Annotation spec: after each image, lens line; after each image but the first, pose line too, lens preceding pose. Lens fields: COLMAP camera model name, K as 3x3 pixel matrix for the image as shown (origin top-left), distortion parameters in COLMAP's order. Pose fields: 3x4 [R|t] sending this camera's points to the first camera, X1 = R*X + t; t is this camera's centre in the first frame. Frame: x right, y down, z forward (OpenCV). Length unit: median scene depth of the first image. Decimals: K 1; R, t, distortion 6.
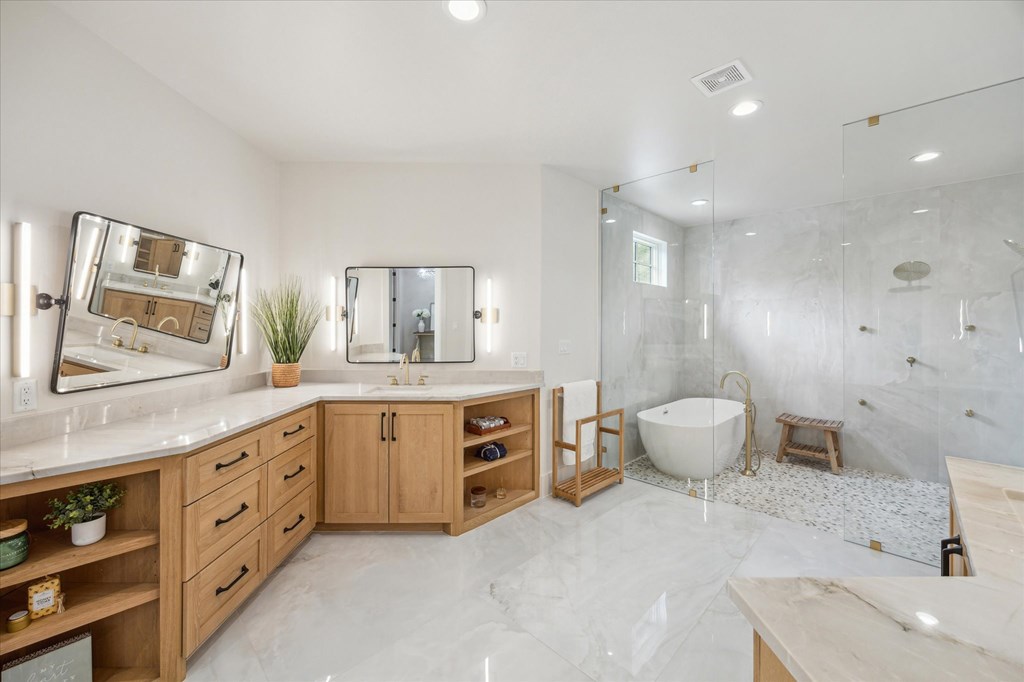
lens RADIAL K [[412.8, 0, 509.9], [0, 412.8, 320.6], [0, 0, 1]] dist [-0.008528, -0.000332]
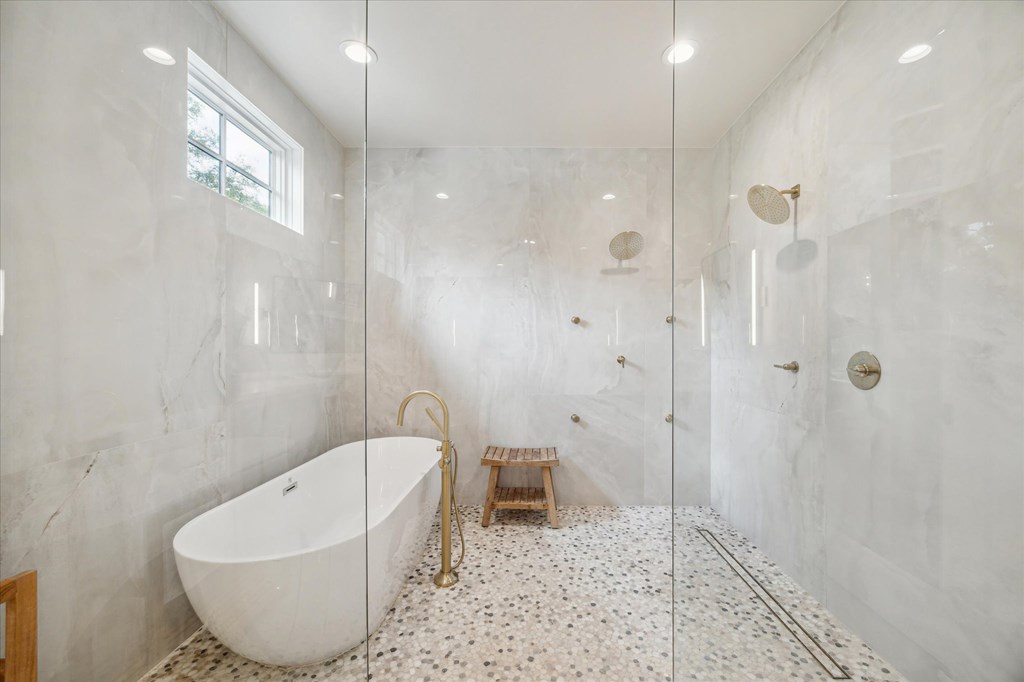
lens RADIAL K [[412.8, 0, 513.3], [0, 412.8, 342.3], [0, 0, 1]] dist [-0.008528, -0.000332]
pose [[0.752687, -0.001128, 0.658377, 0.271436], [-0.000265, 0.999998, 0.002016, 0.057379], [-0.658378, -0.001692, 0.752685, 0.499985]]
